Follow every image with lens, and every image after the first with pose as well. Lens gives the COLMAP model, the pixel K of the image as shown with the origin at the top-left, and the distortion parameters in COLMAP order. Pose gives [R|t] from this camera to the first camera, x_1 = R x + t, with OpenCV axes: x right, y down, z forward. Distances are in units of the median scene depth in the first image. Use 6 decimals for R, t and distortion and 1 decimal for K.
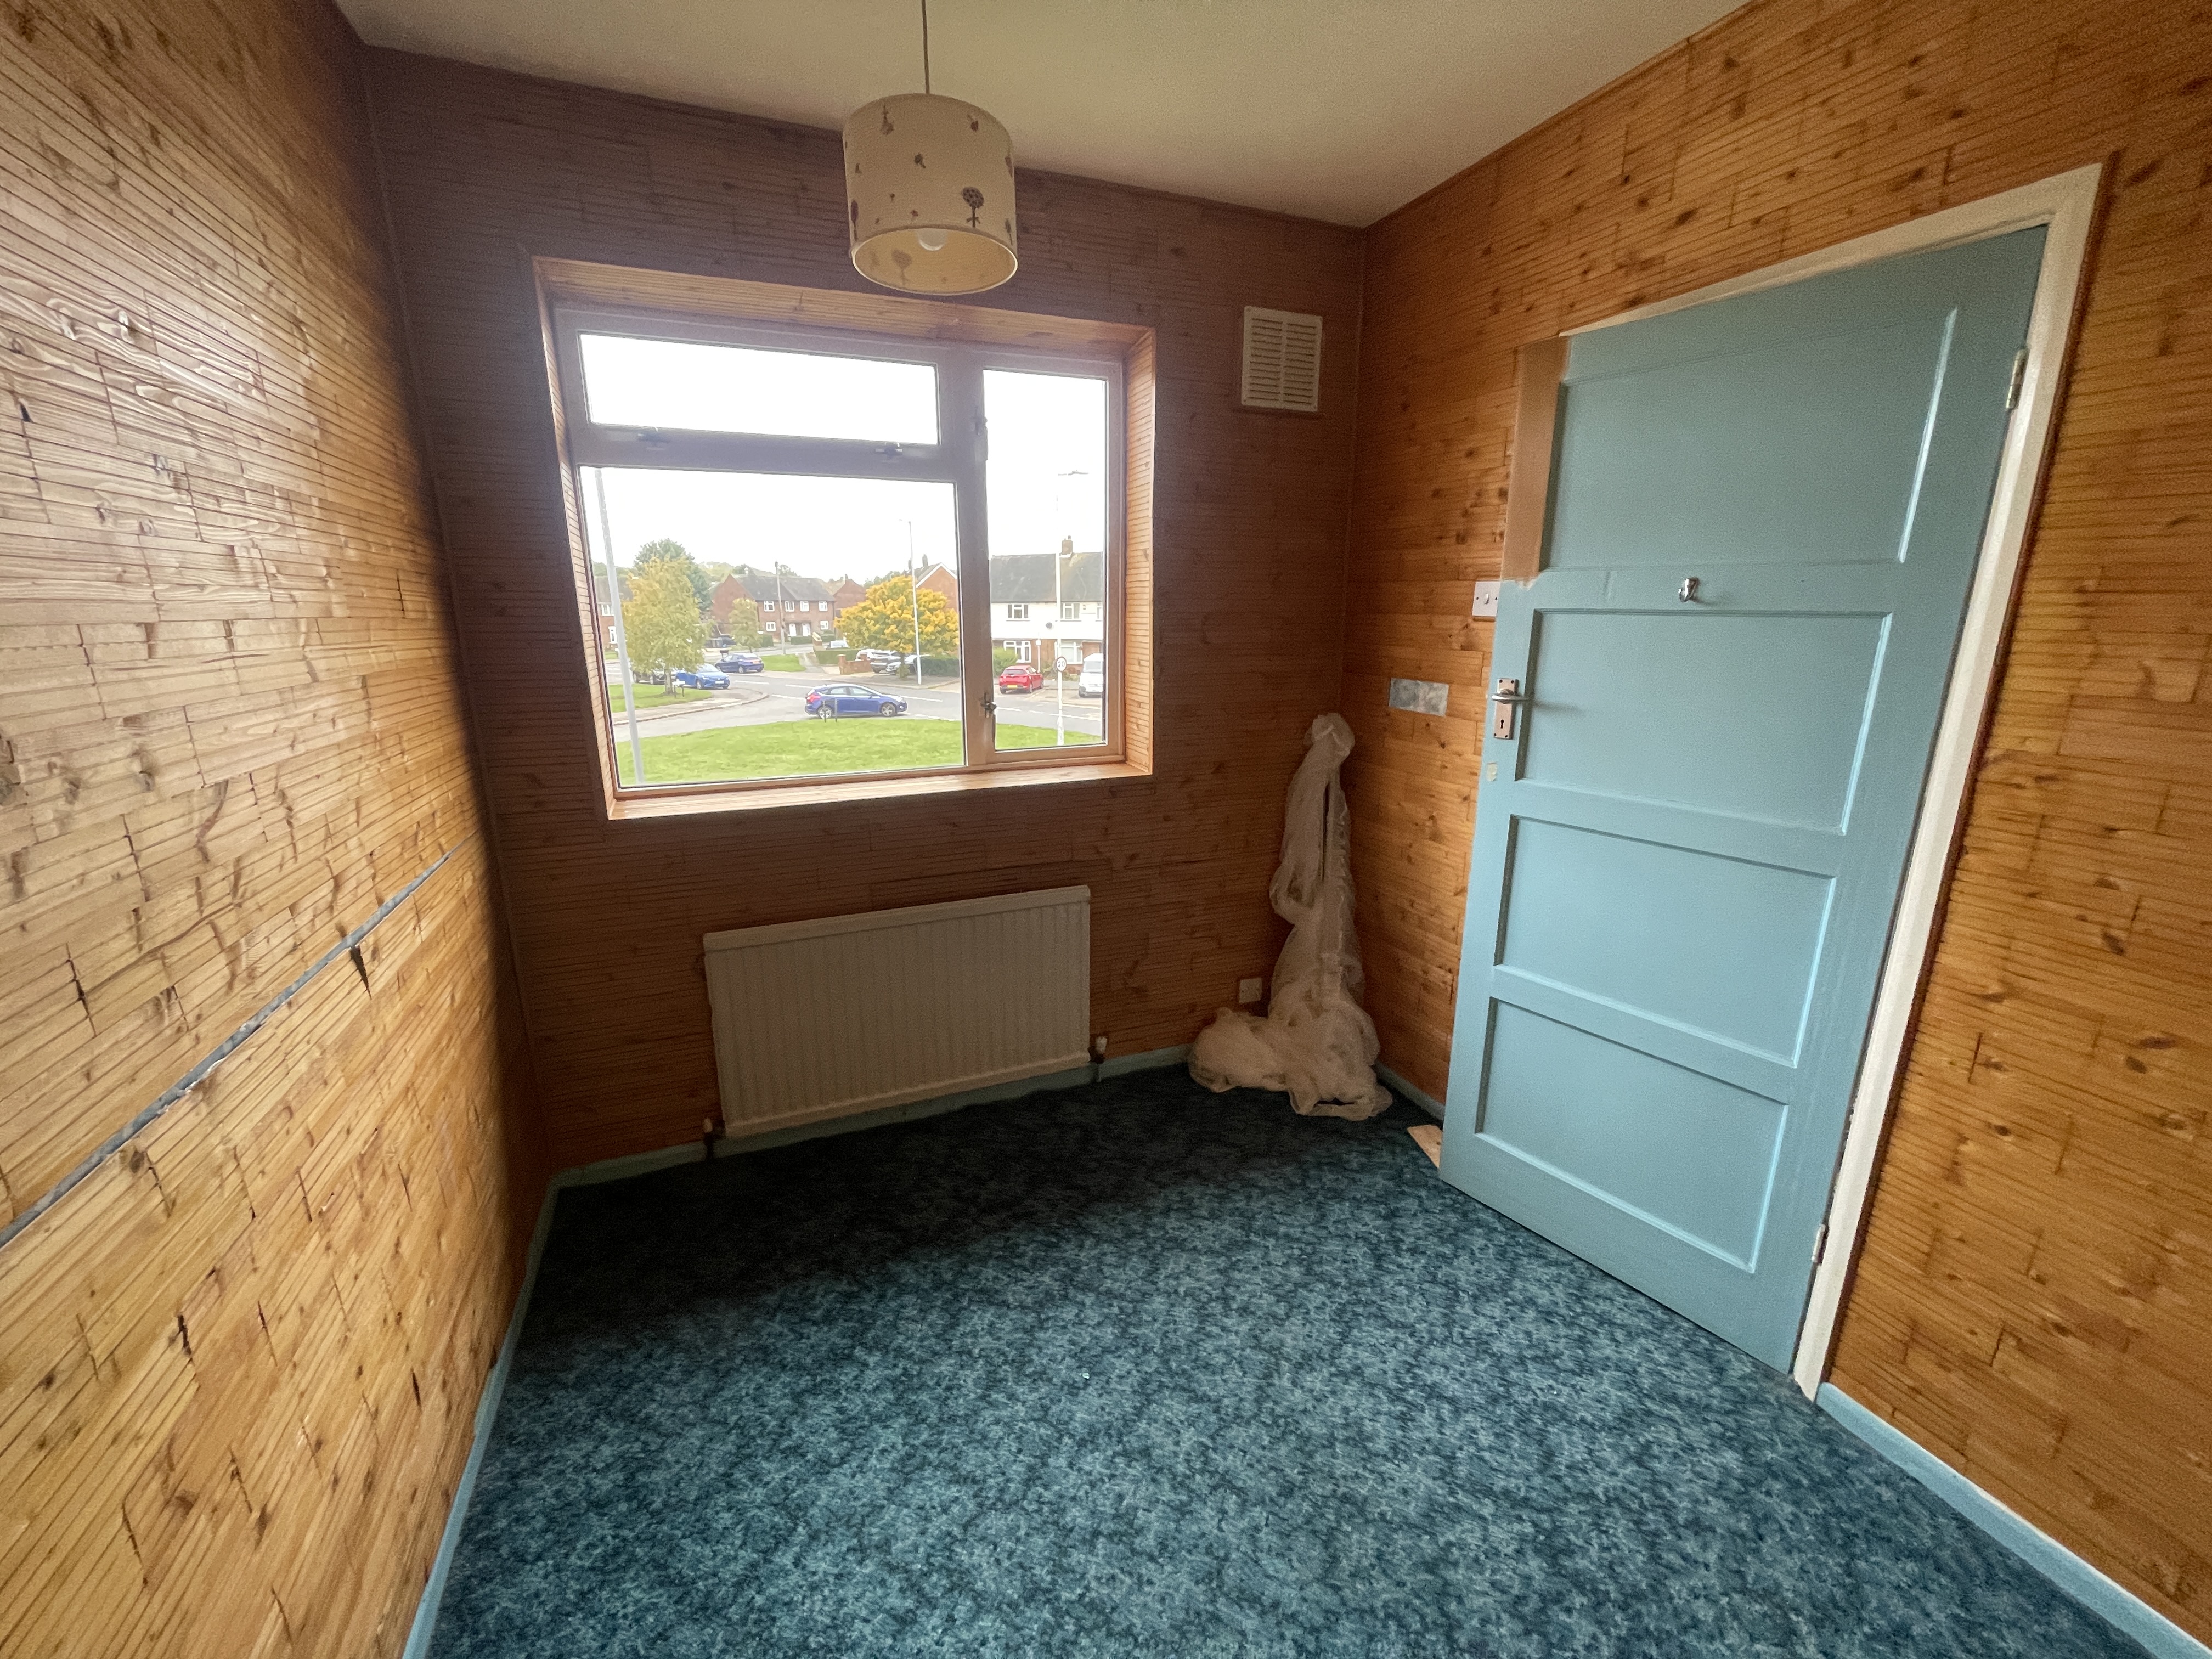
lens RADIAL K [[893.7, 0, 1100.2], [0, 893.7, 828.6], [0, 0, 1]] dist [-0.001508, 0.000533]
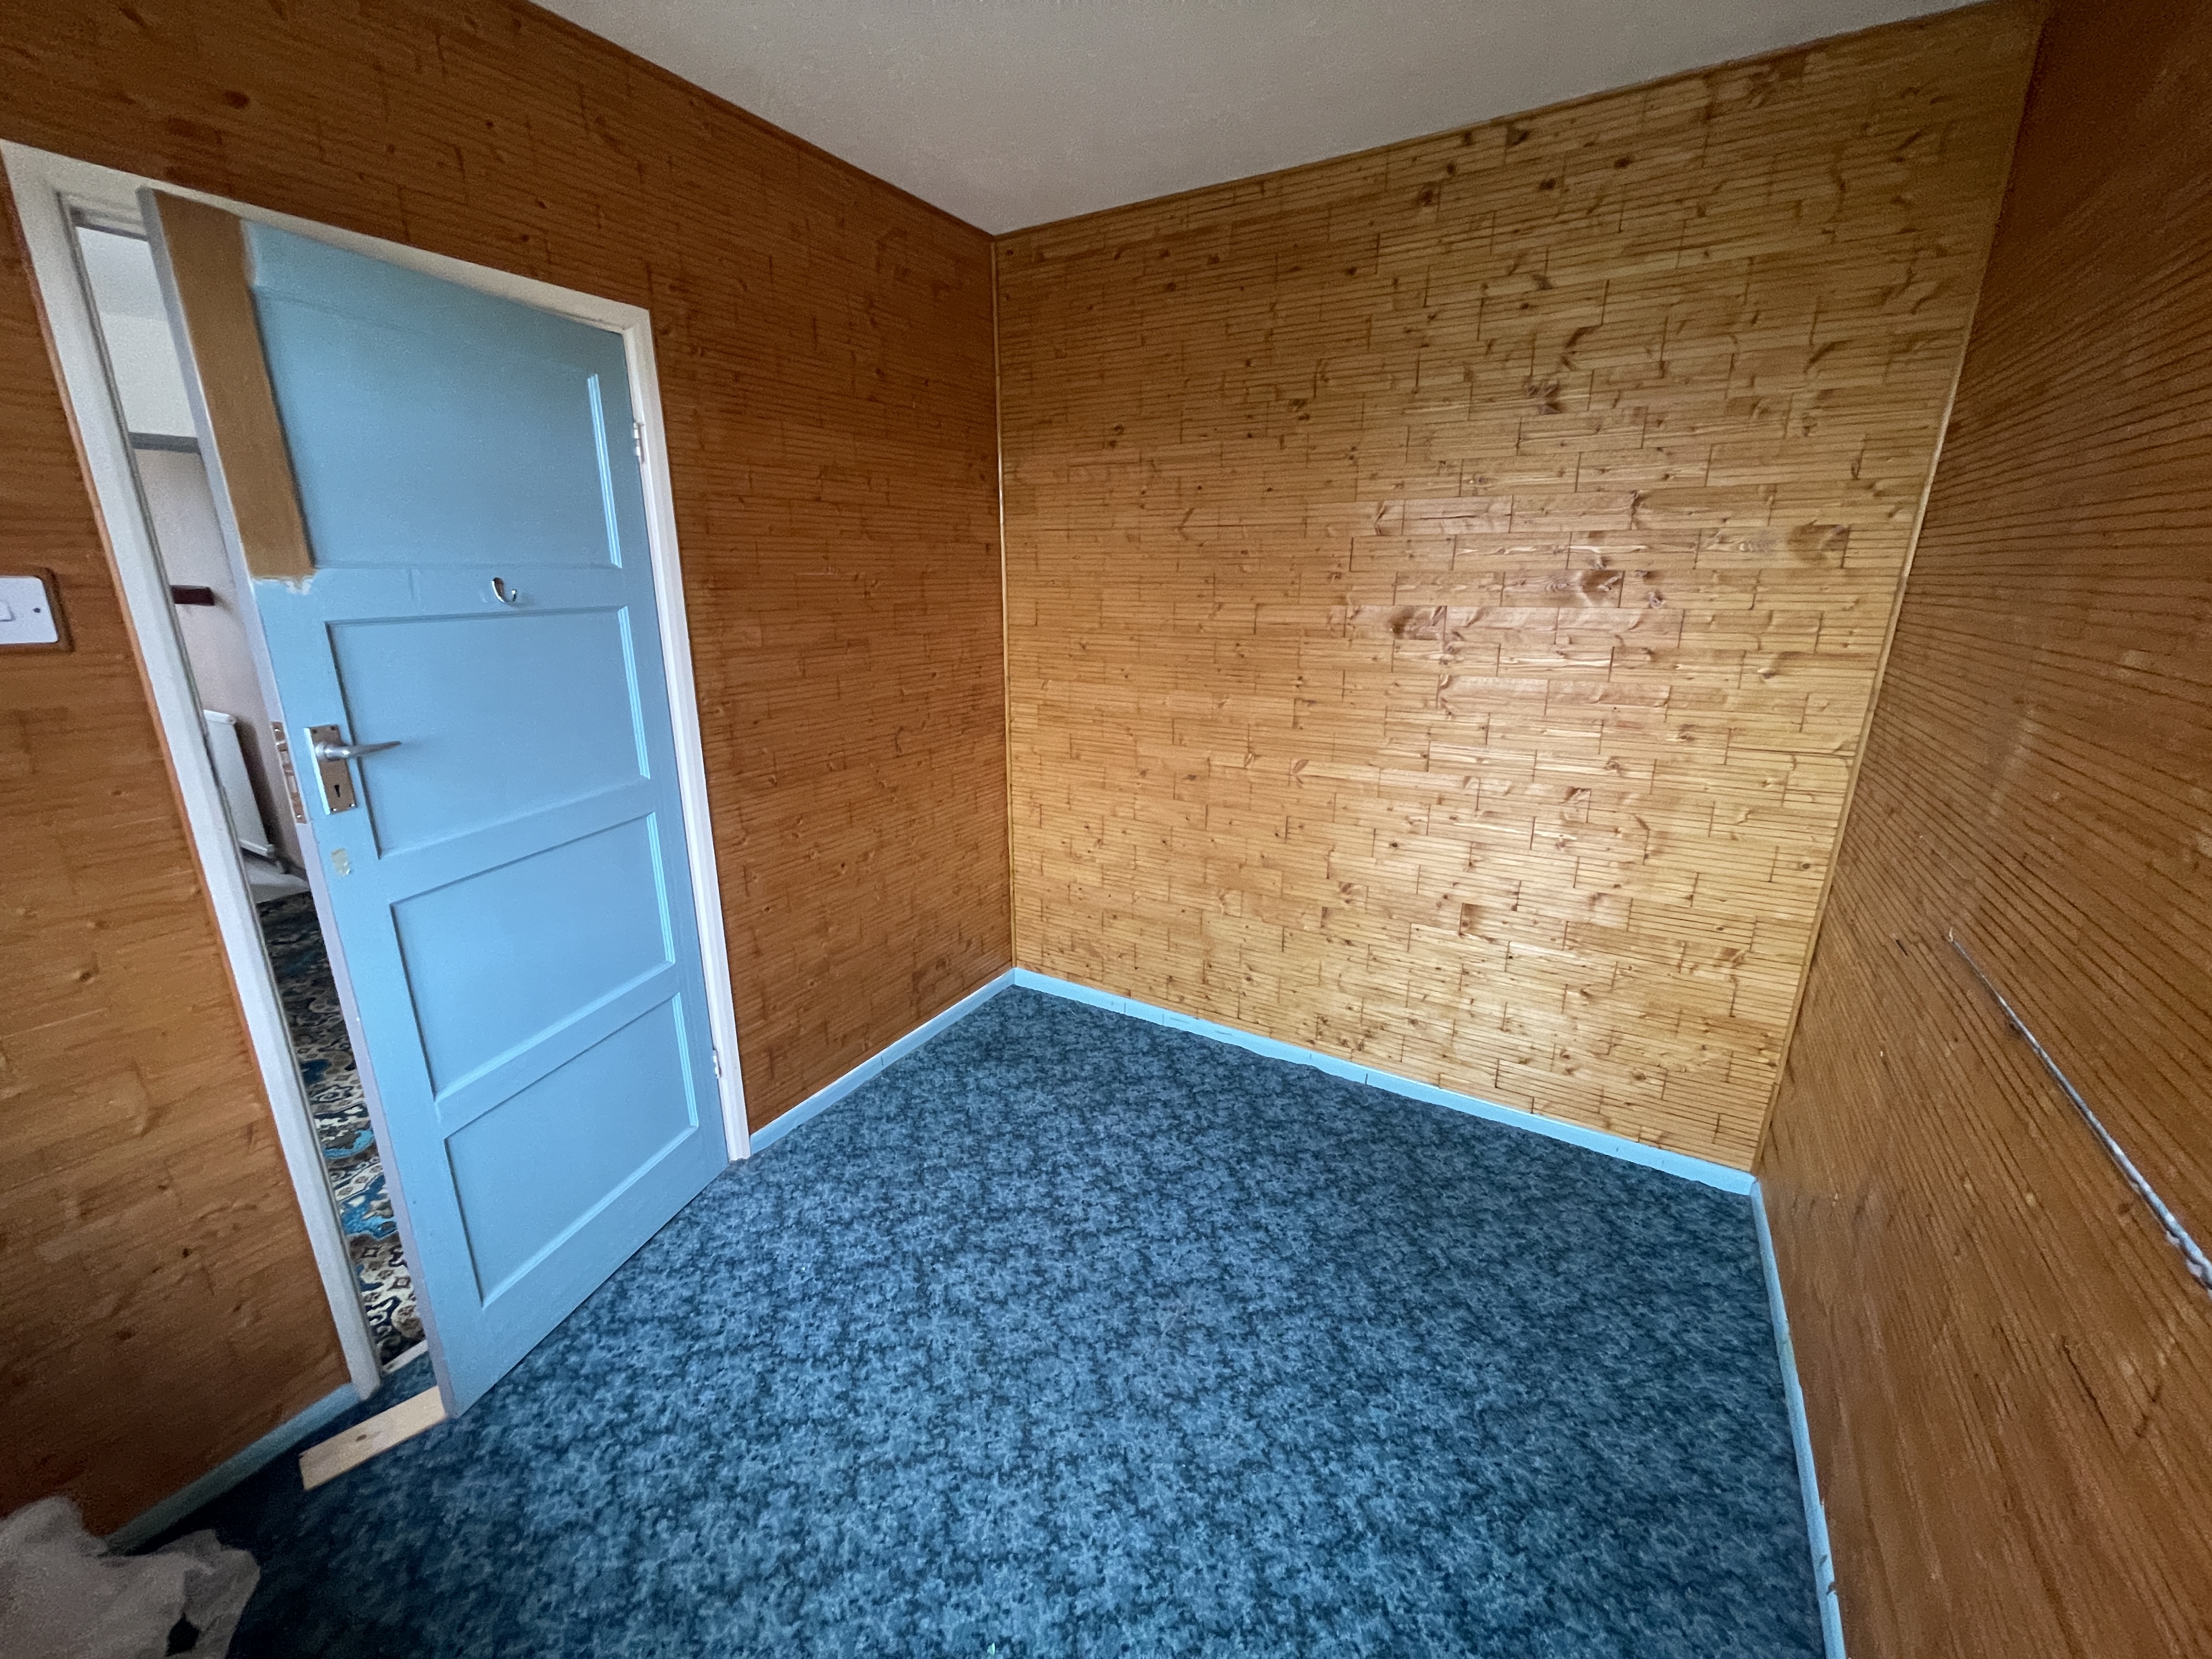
lens RADIAL K [[893.7, 0, 1095.0], [0, 893.7, 827.4], [0, 0, 1]] dist [-0.001508, 0.000533]
pose [[-0.604170, -0.224378, 0.764613, -0.556986], [0.196075, 0.888176, 0.415570, -0.340919], [-0.772356, 0.400996, -0.492614, 1.170137]]
